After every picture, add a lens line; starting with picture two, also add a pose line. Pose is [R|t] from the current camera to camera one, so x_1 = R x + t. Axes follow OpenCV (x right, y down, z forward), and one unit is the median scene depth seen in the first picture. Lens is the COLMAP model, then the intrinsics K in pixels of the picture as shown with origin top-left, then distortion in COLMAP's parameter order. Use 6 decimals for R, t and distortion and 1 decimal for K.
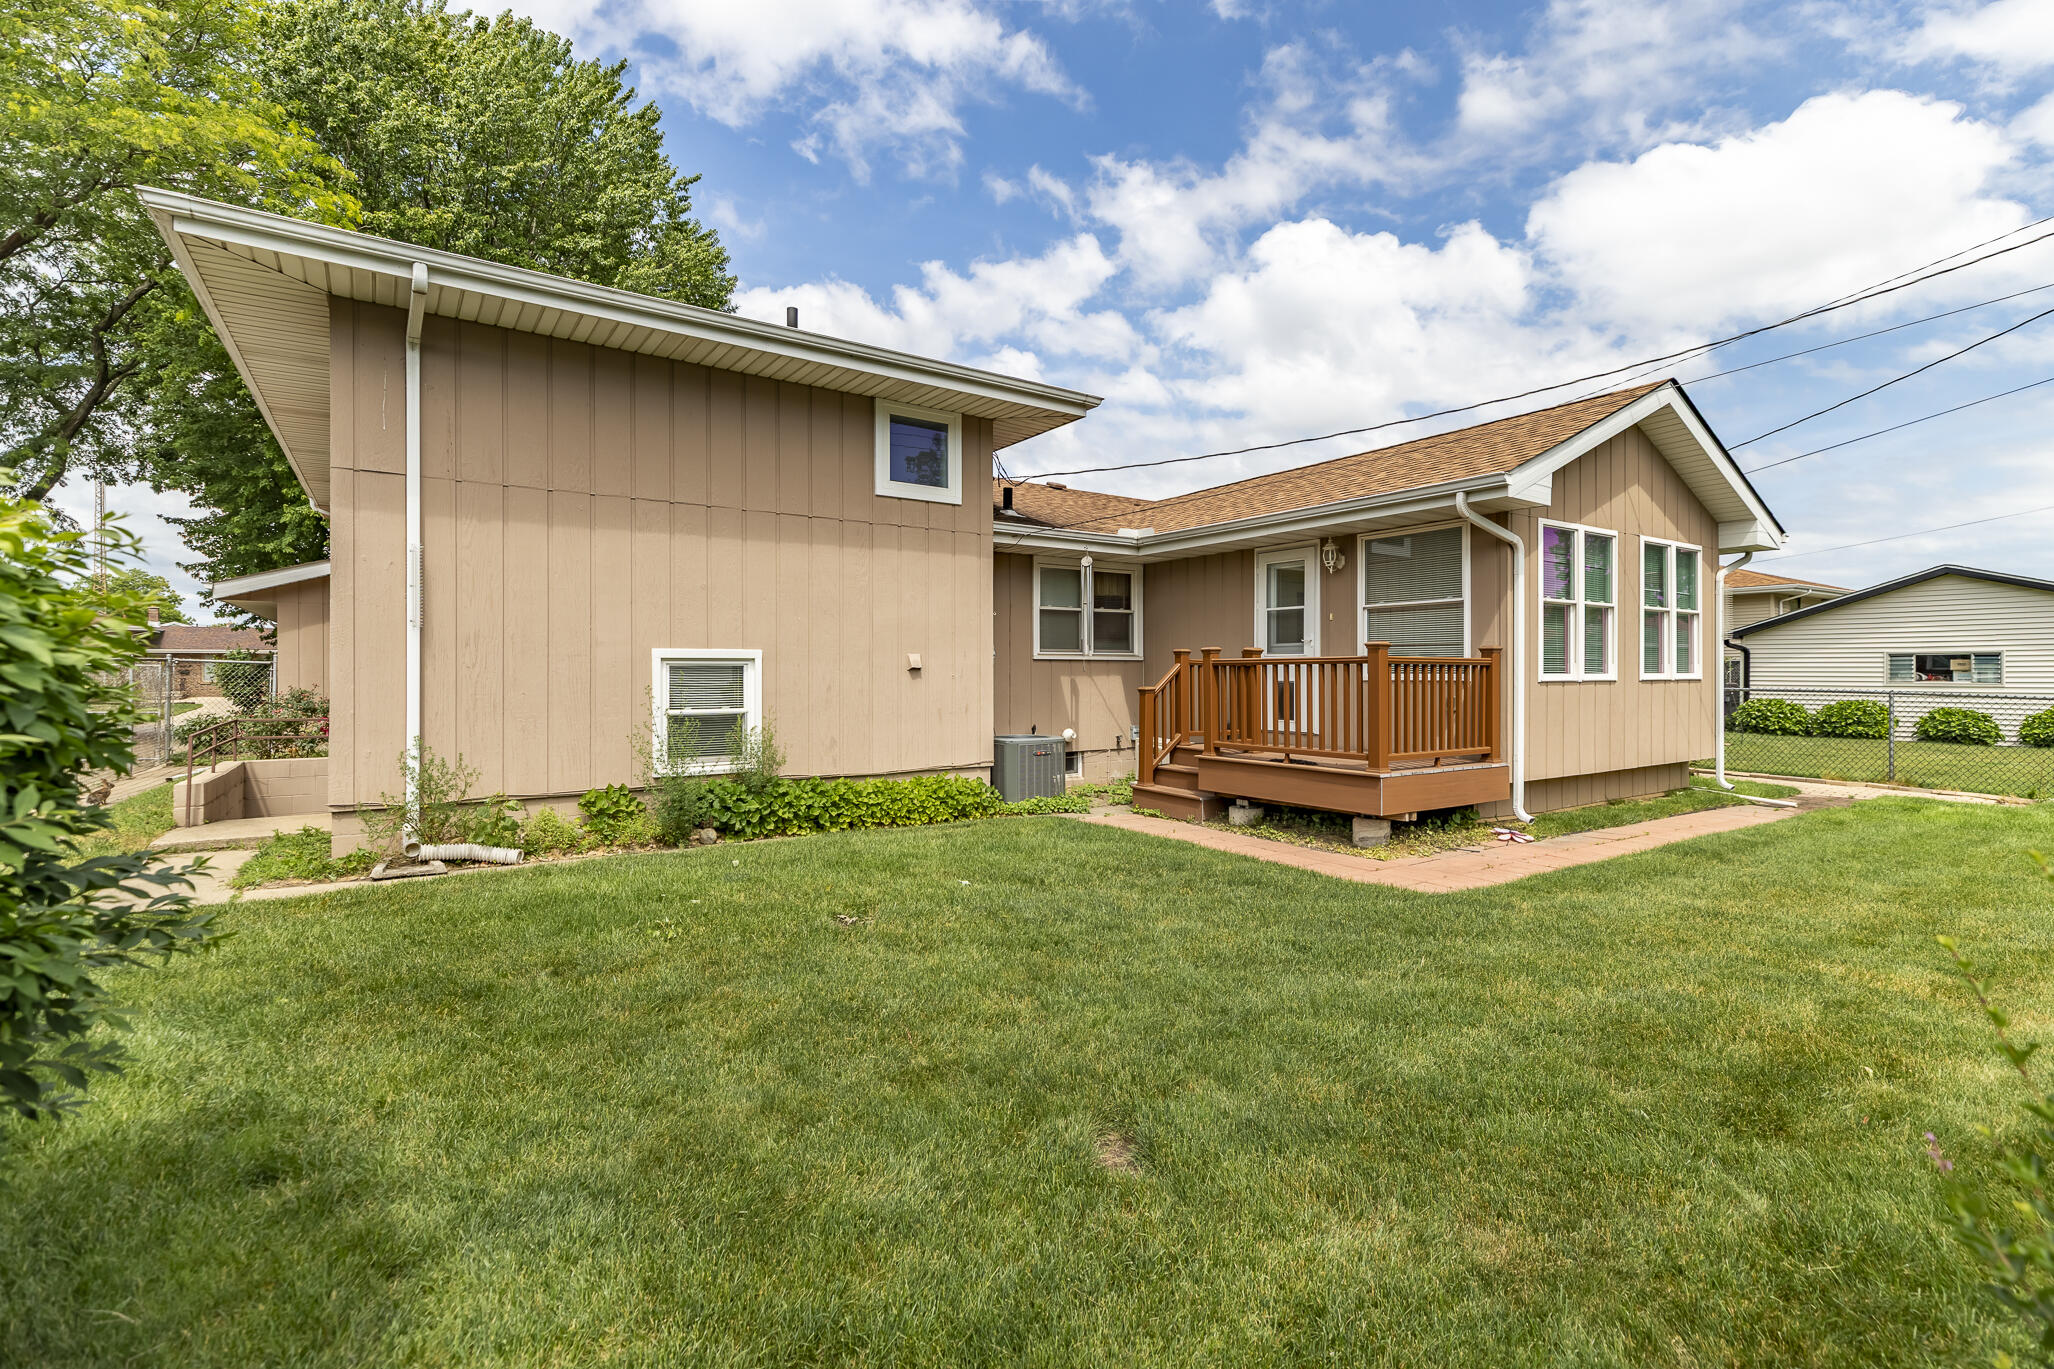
lens RADIAL K [[920.1, 0, 1034.5], [0, 920.1, 674.0], [0, 0, 1]] dist [0.008652, -0.000153]
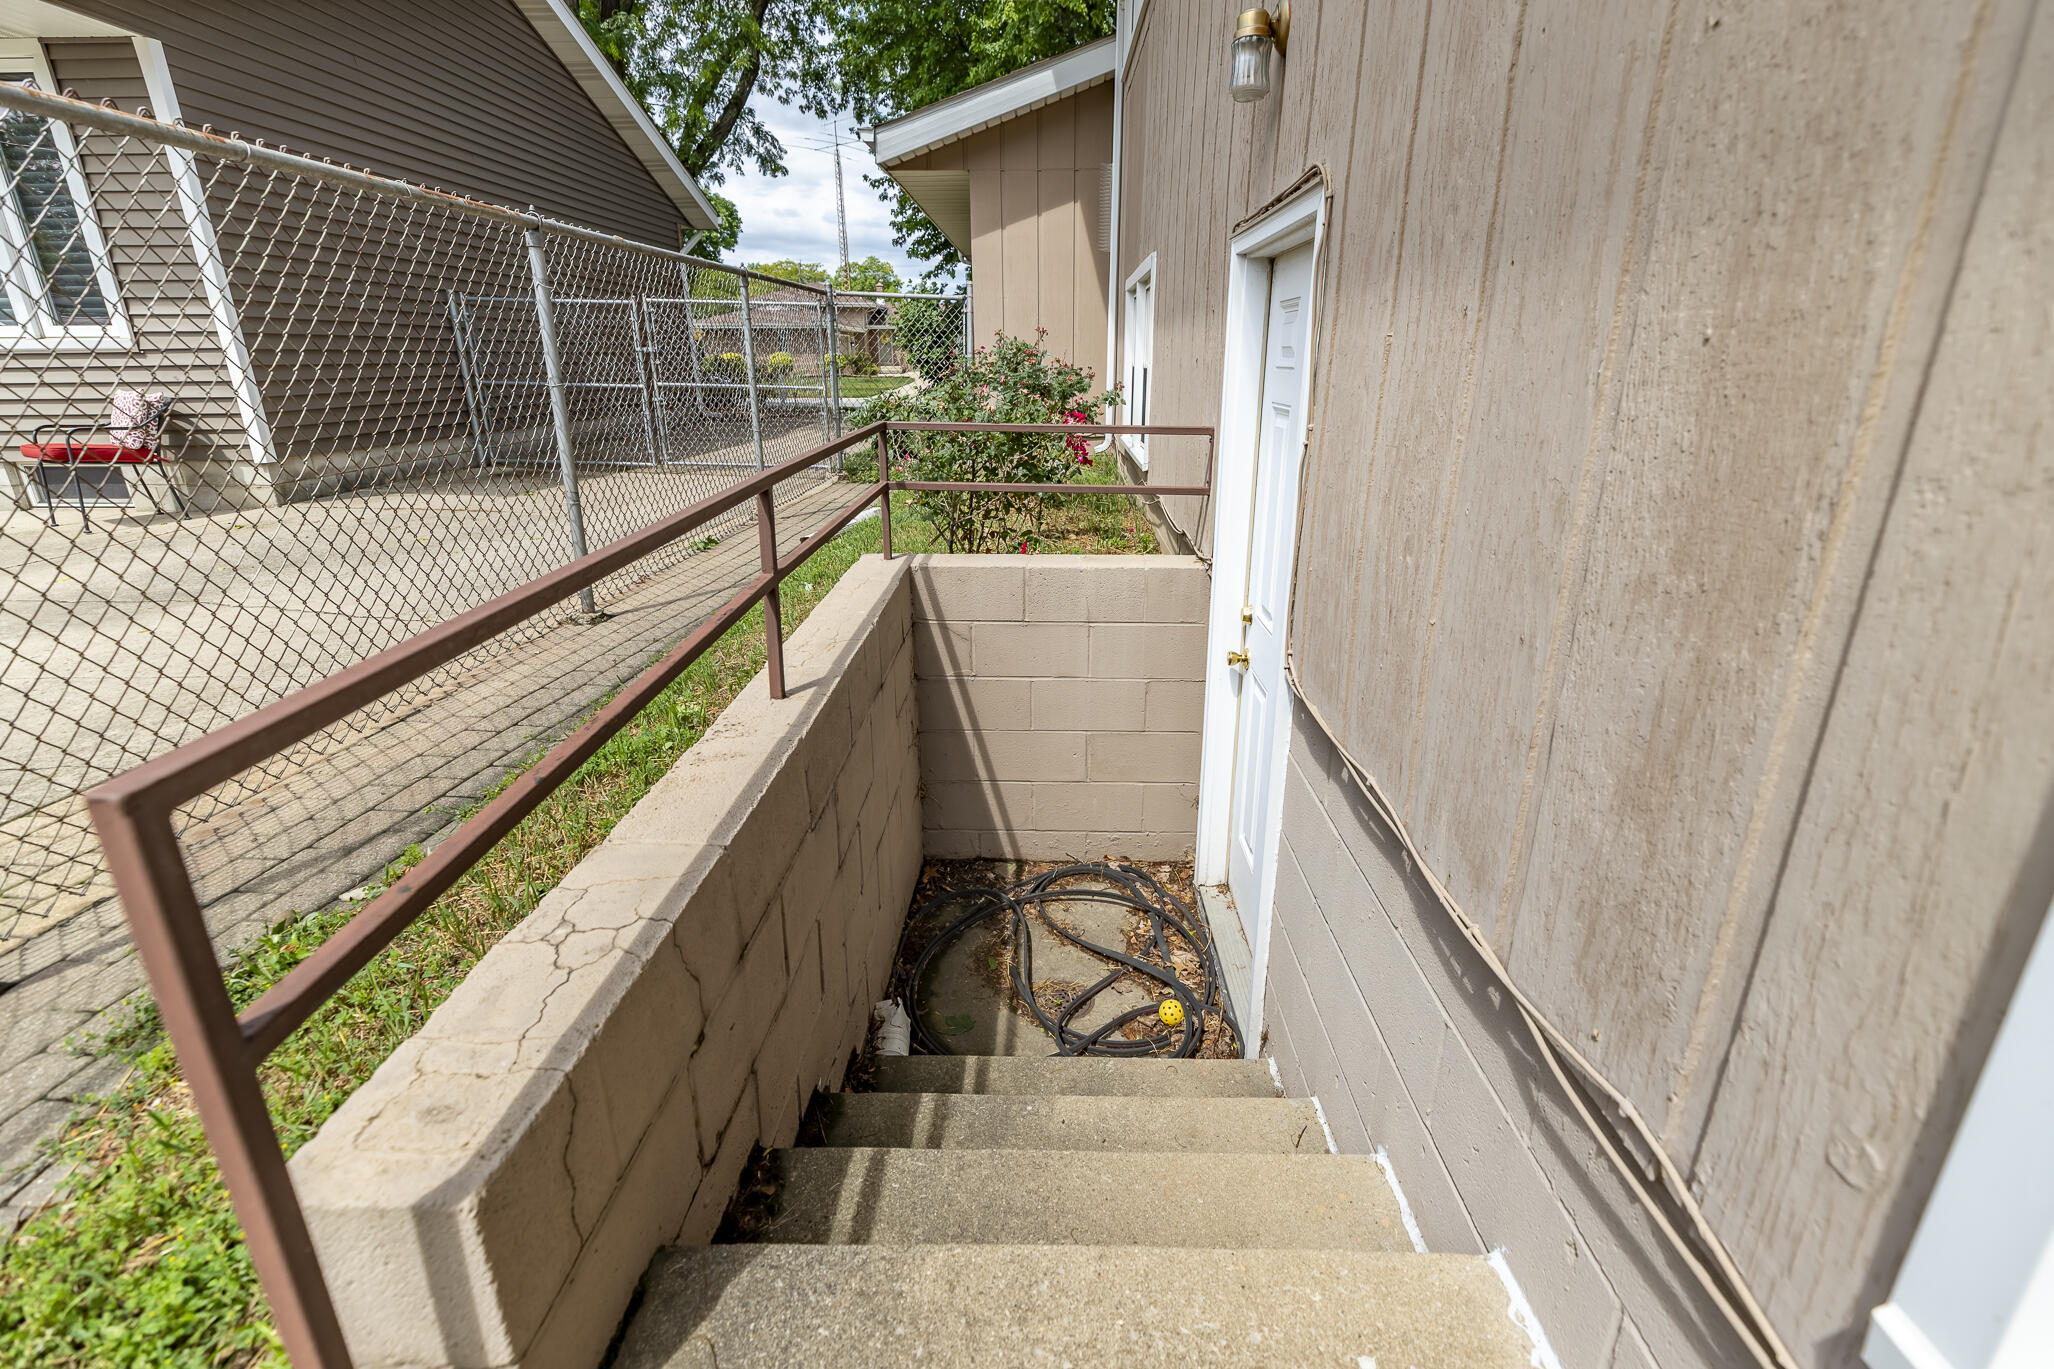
lens RADIAL K [[920.1, 0, 1034.5], [0, 920.1, 674.0], [0, 0, 1]] dist [0.008652, -0.000153]
pose [[0.814408, 0.184463, -0.550193, -0.427795], [0.009878, 0.943587, 0.330978, 0.017687], [0.580208, -0.274985, 0.766643, 0.517547]]
